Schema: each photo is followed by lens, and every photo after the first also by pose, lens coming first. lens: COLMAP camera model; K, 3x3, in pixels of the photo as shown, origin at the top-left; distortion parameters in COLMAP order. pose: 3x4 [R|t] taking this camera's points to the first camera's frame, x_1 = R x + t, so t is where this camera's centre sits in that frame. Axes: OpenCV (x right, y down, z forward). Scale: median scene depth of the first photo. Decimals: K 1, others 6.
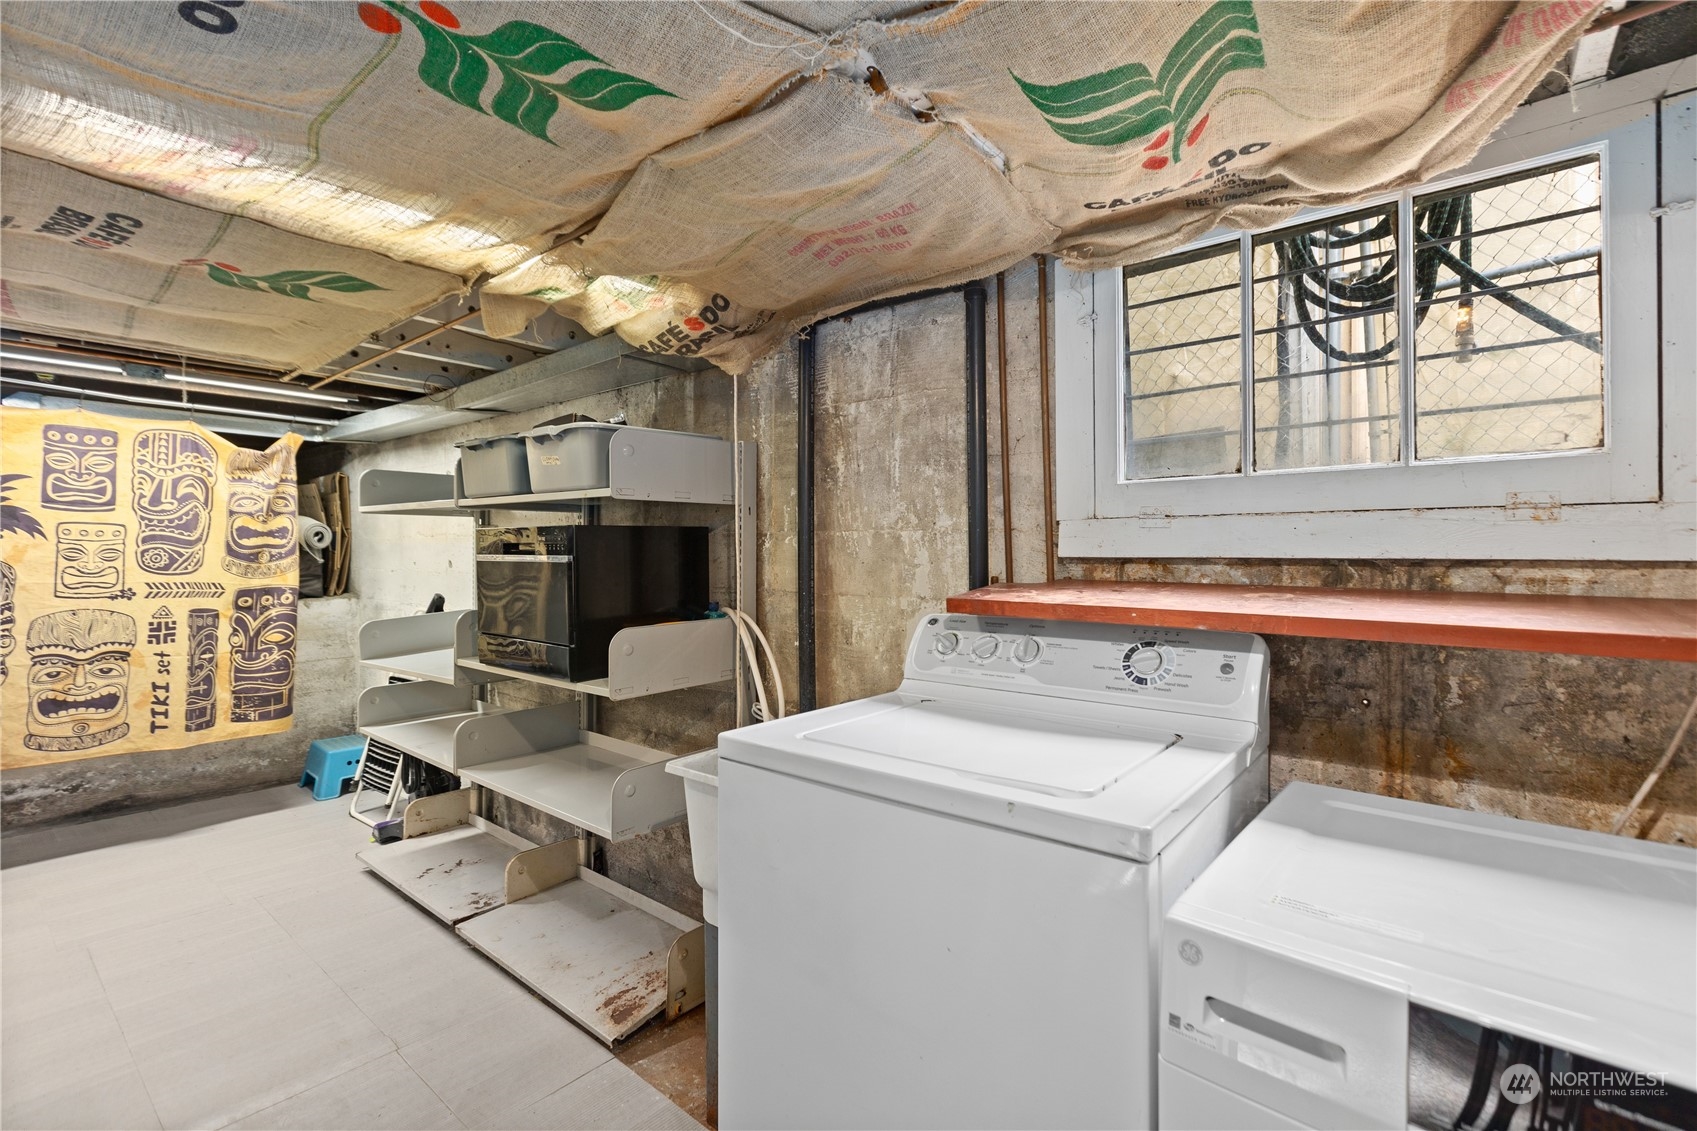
lens RADIAL K [[745.1, 0, 868.1], [0, 745.1, 555.1], [0, 0, 1]] dist [0.000156, 0.000503]
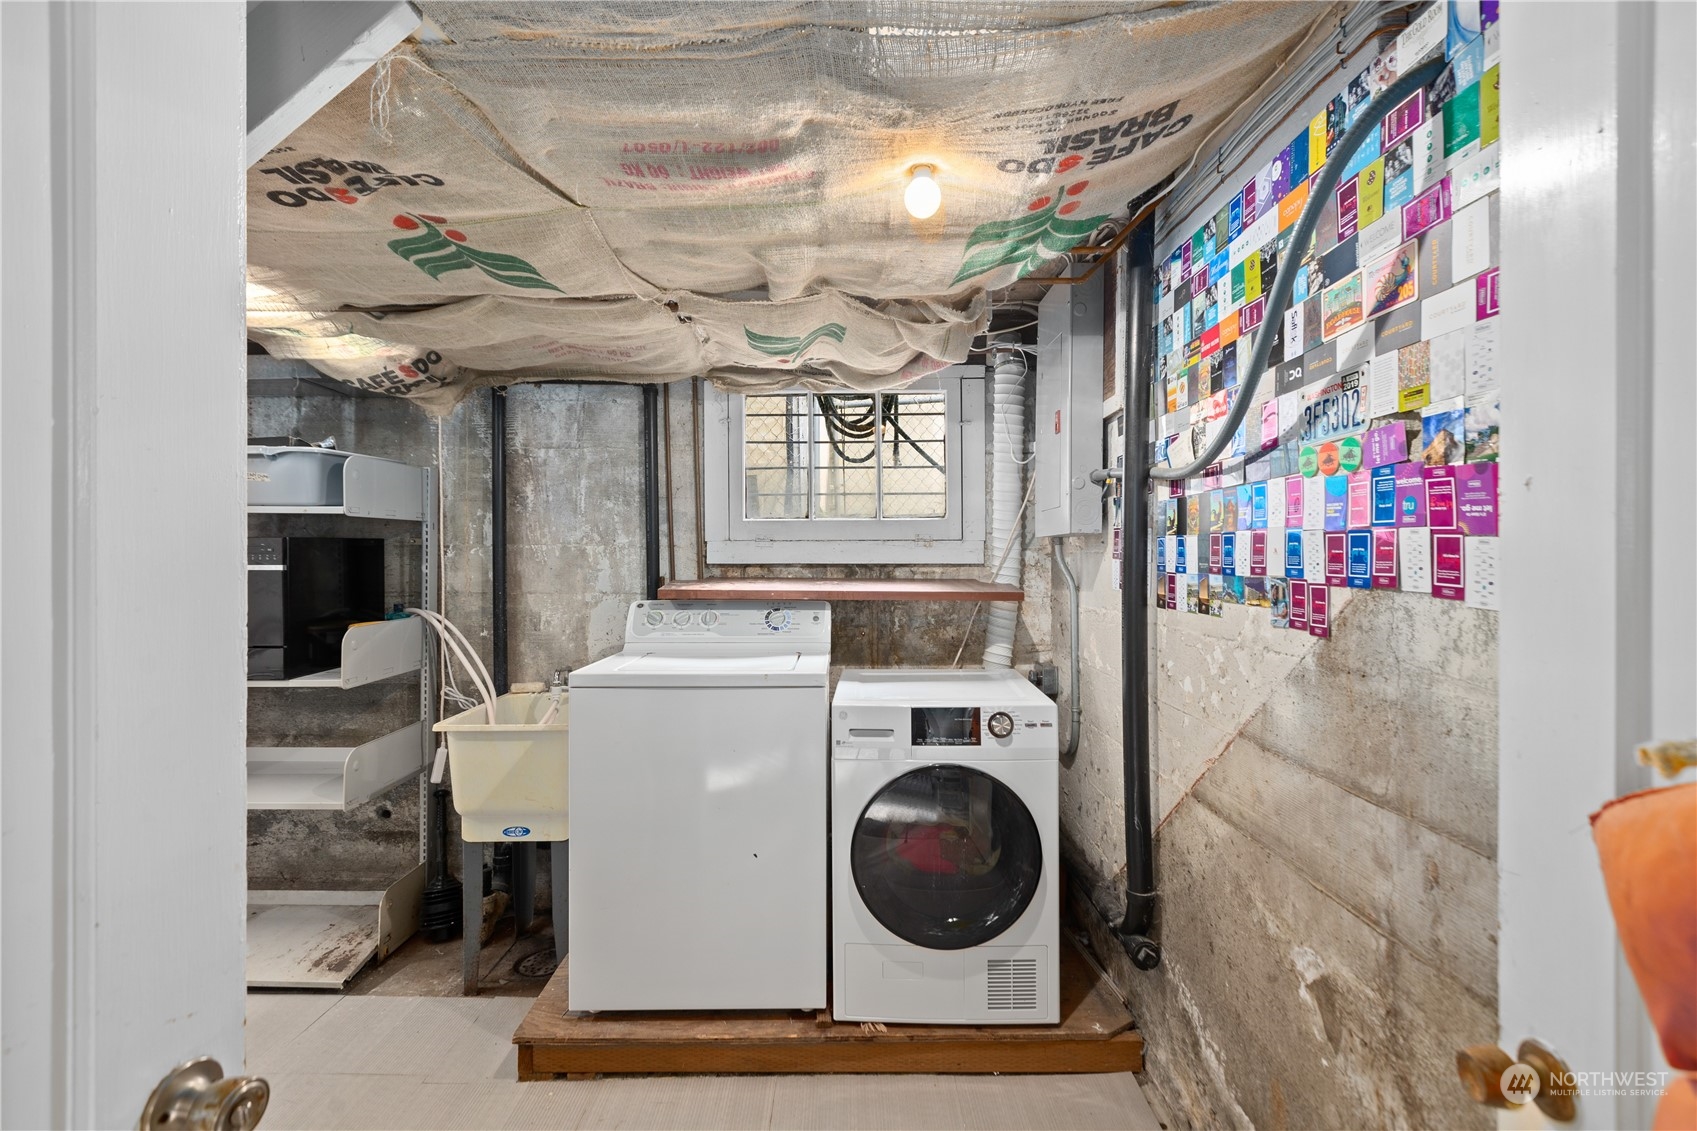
lens RADIAL K [[763.2, 0, 847.1], [0, 763.2, 559.2], [0, 0, 1]] dist [0.001997, 0.000495]
pose [[0.776092, -0.002979, 0.630612, -0.487437], [0.003367, 0.999994, 0.000580, -0.006004], [-0.630610, 0.001673, 0.776098, -0.425597]]
